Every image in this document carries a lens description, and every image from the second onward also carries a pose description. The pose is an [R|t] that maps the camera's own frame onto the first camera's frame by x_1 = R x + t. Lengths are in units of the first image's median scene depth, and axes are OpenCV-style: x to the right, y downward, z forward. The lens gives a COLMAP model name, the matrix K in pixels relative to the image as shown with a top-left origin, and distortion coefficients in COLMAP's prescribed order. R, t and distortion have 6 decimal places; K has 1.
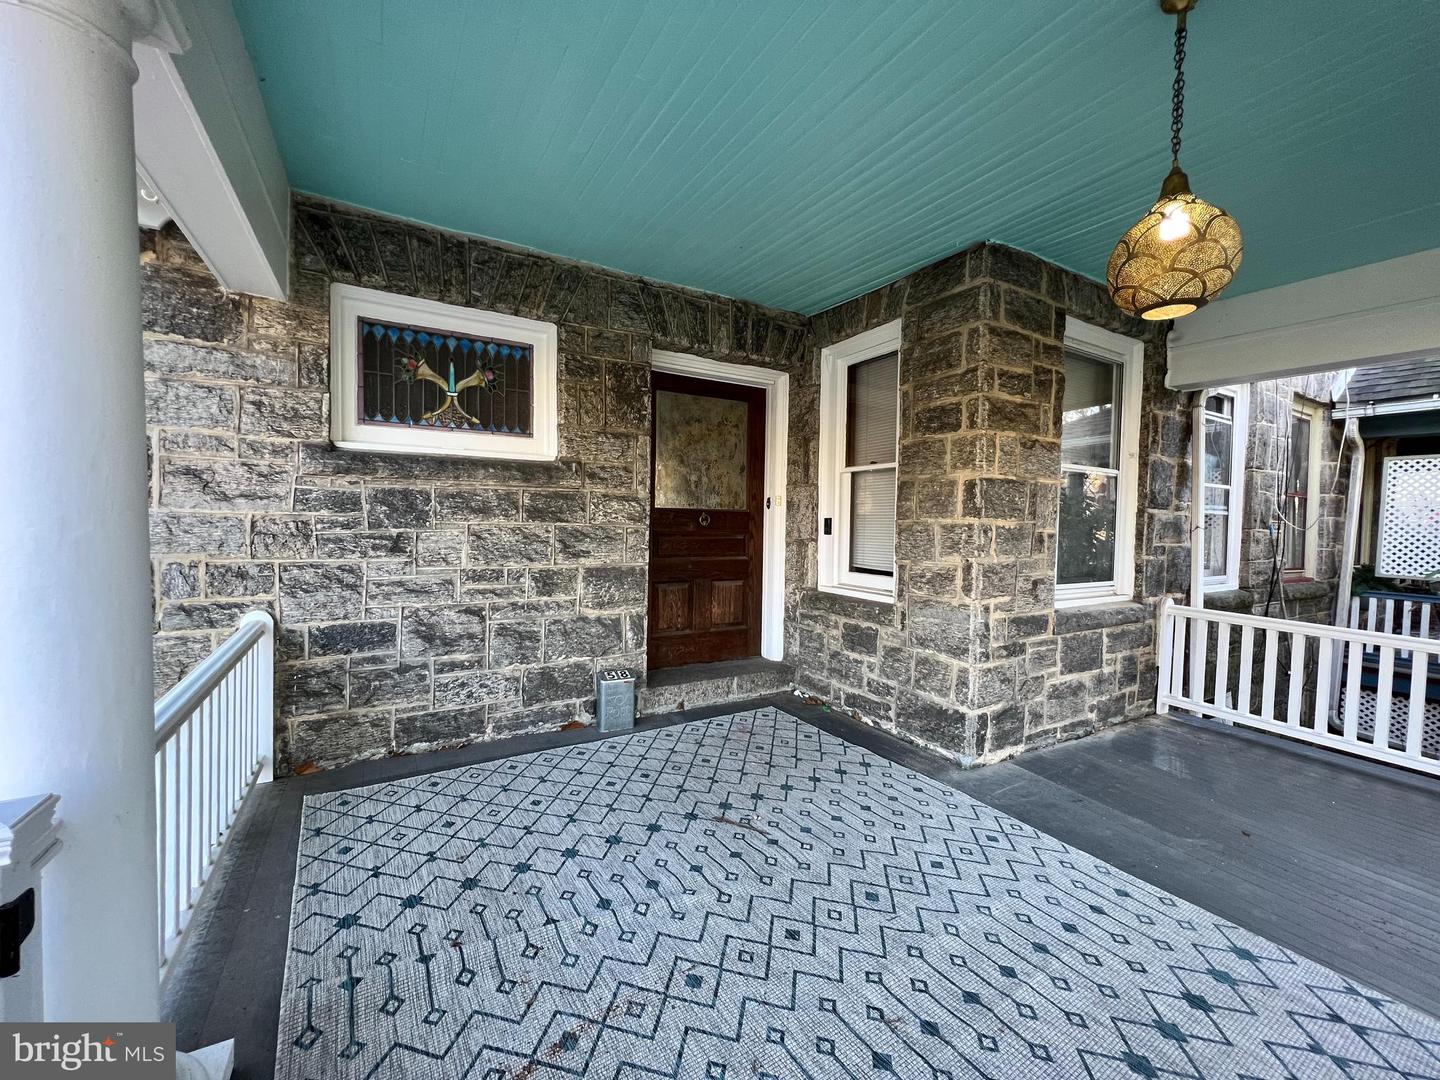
lens RADIAL K [[572.5, 0, 721.6], [0, 572.5, 535.1], [0, 0, 1]] dist [0.001131, 0.000013]
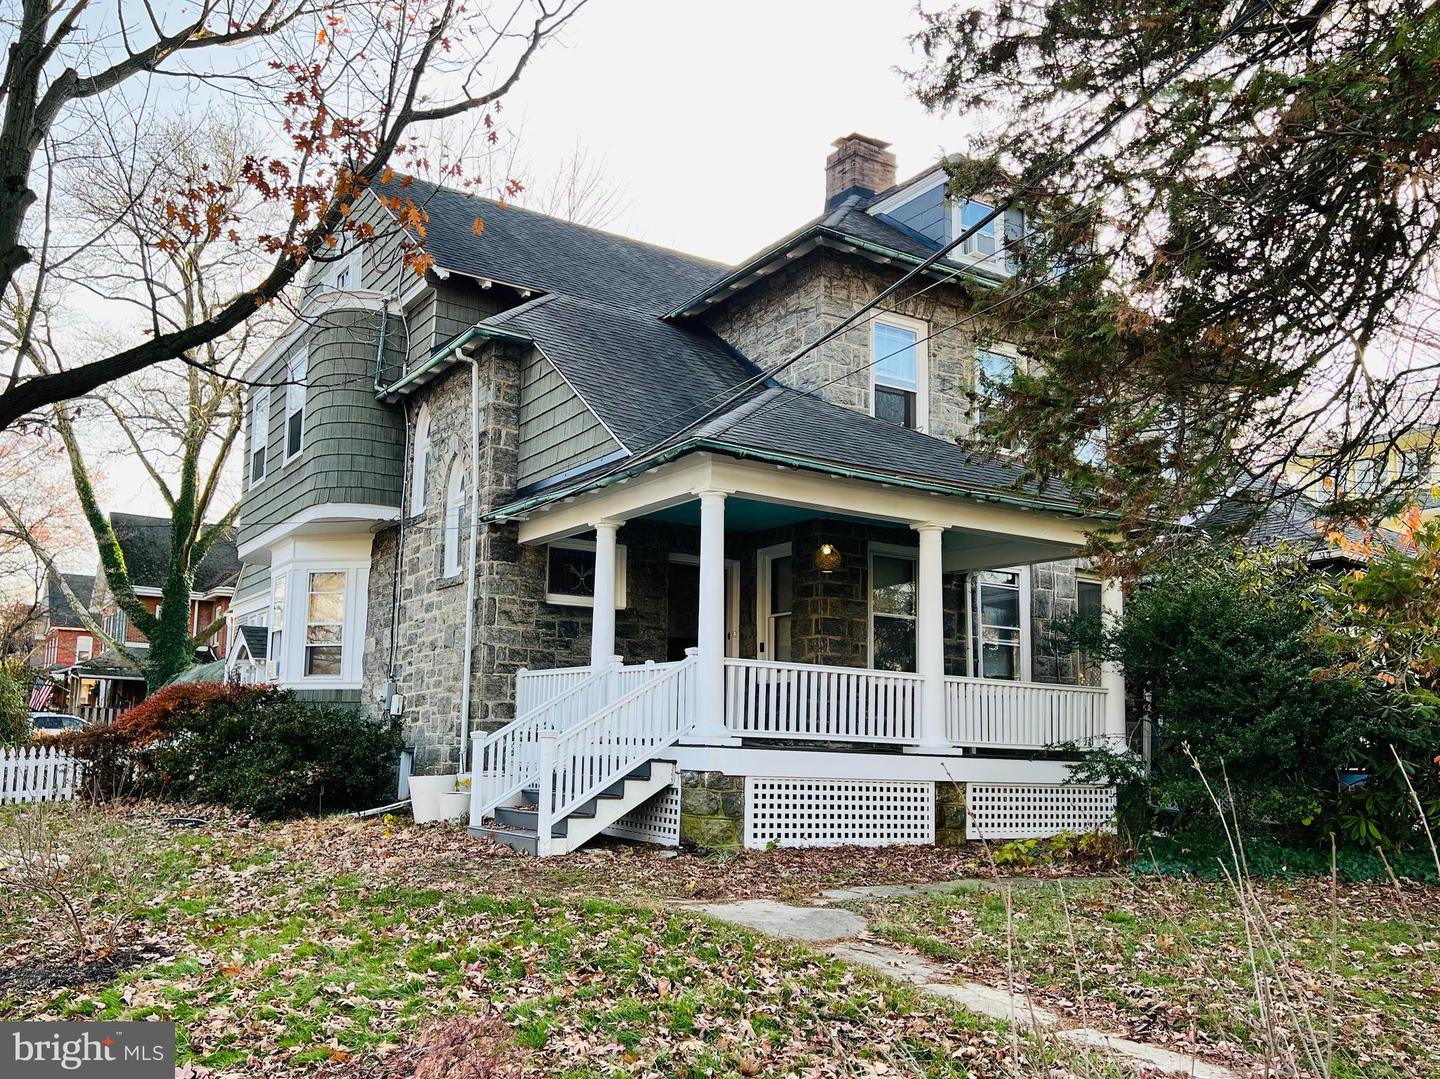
lens RADIAL K [[1224.7, 0, 716.7], [0, 1224.7, 541.8], [0, 0, 1]] dist [-0.003887, -0.000139]
pose [[0.997924, 0.007634, 0.063942, -0.263726], [0.005174, 0.980233, -0.197778, 0.544576], [-0.064188, 0.197698, 0.978159, -3.650955]]
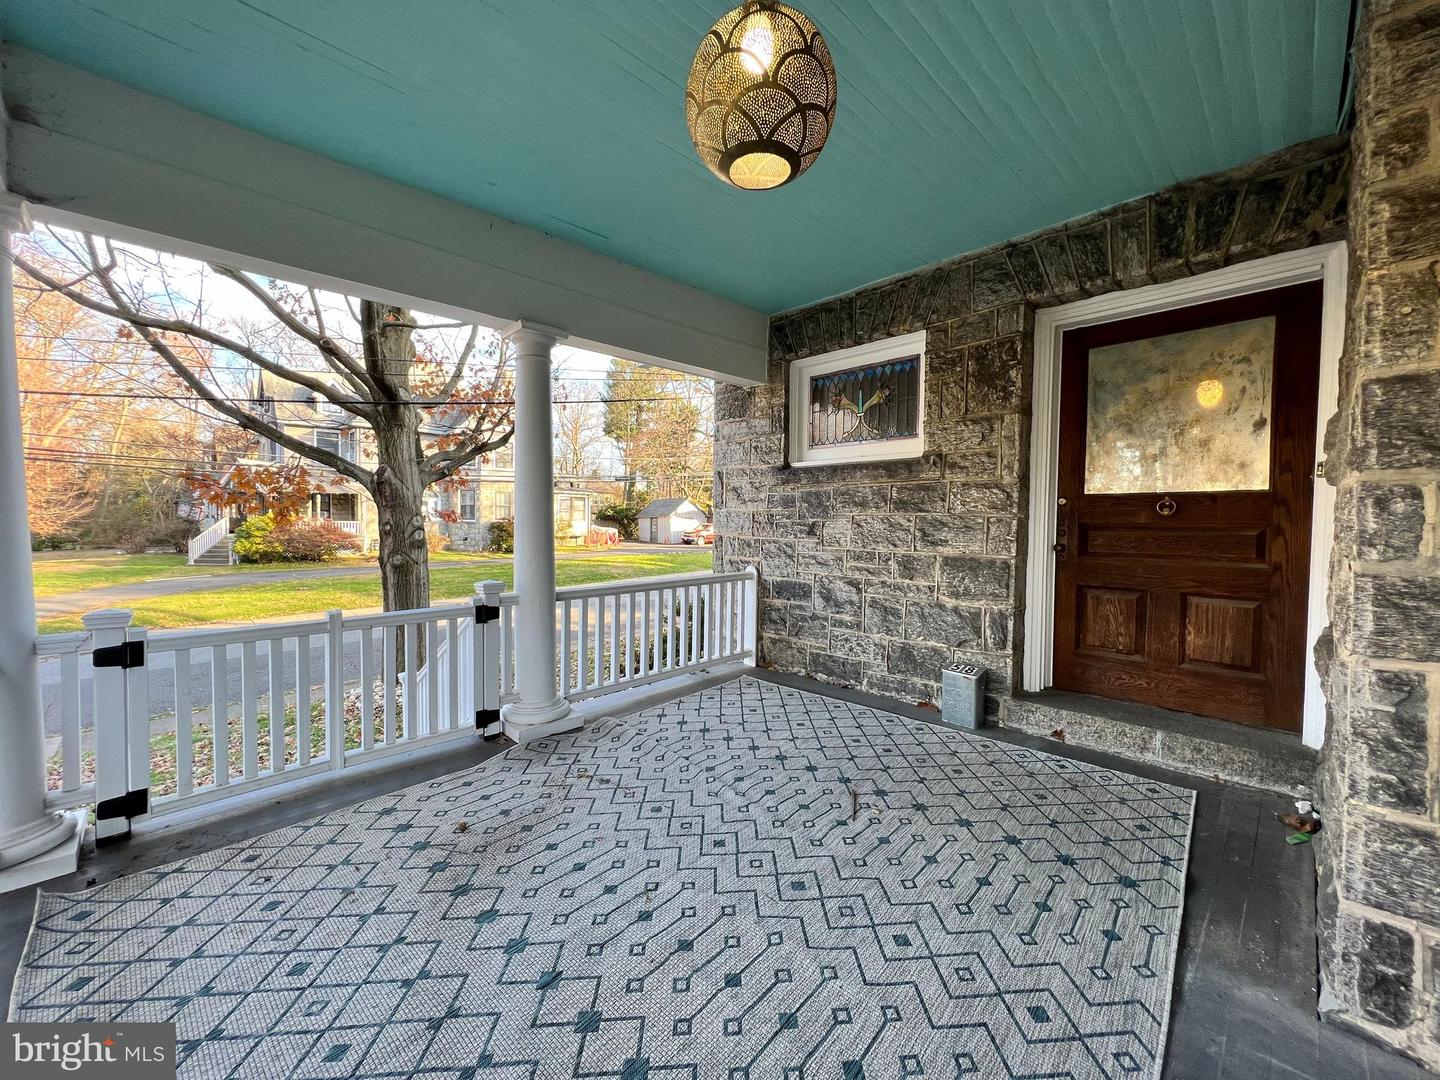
lens RADIAL K [[572.5, 0, 715.9], [0, 572.5, 533.9], [0, 0, 1]] dist [0.001131, 0.000013]
pose [[0.251102, 0.007447, -0.967932, 0.707290], [-0.029096, 0.999577, 0.000143, 0.031221], [0.967523, 0.028127, 0.251212, 0.377923]]
